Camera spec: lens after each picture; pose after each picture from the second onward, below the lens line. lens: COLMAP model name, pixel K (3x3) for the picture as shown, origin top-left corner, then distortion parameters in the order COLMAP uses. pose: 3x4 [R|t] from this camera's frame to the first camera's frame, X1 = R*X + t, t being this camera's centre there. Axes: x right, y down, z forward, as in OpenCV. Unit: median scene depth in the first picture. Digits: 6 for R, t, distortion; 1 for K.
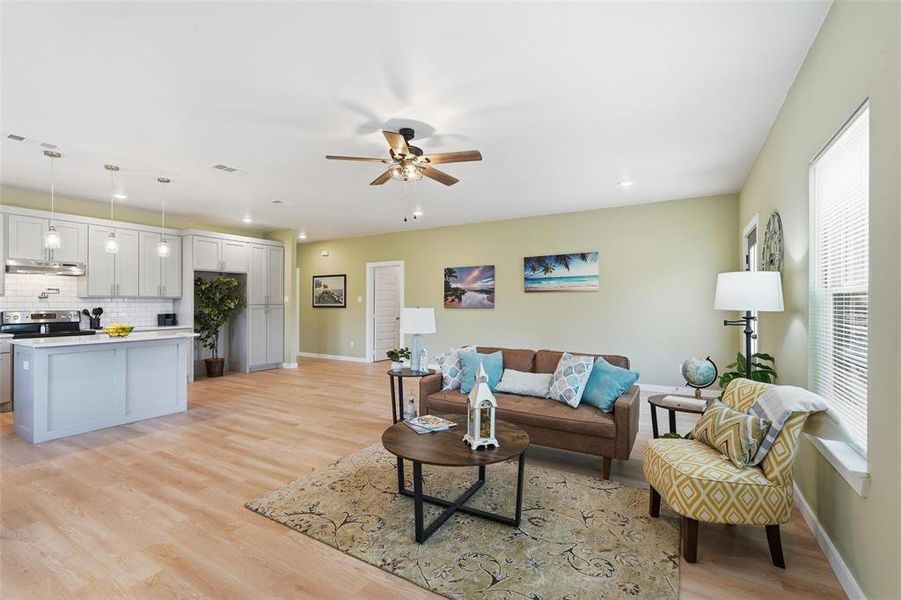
lens RADIAL K [[401.7, 0, 448.4], [0, 401.7, 301.0], [0, 0, 1]] dist [-0.013773, 0.008608]
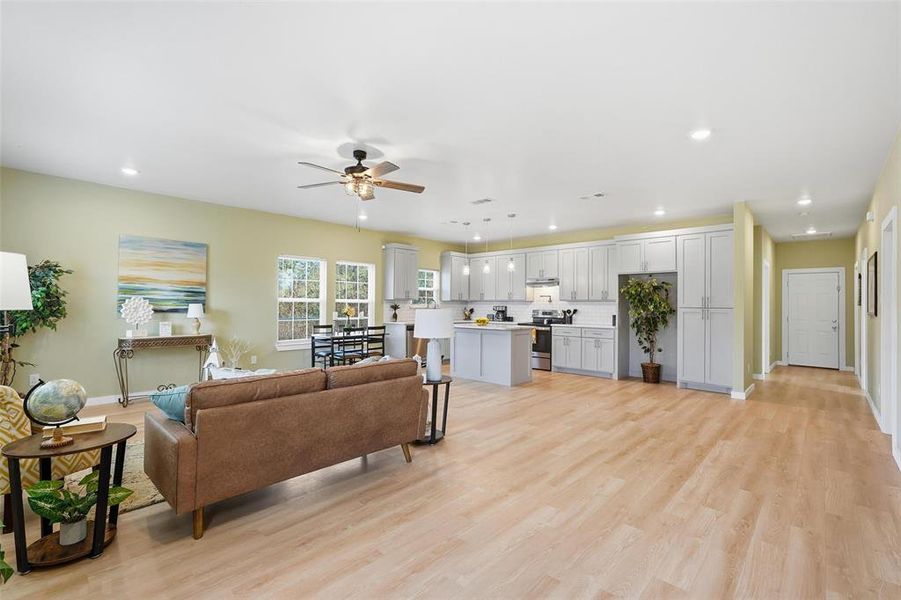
lens RADIAL K [[401.7, 0, 448.4], [0, 401.7, 301.0], [0, 0, 1]] dist [-0.013773, 0.008608]
pose [[-0.210707, -0.010189, -0.977496, 0.485452], [-0.003102, 0.999948, -0.009754, 0.004770], [0.977544, 0.000977, -0.210728, 0.766697]]
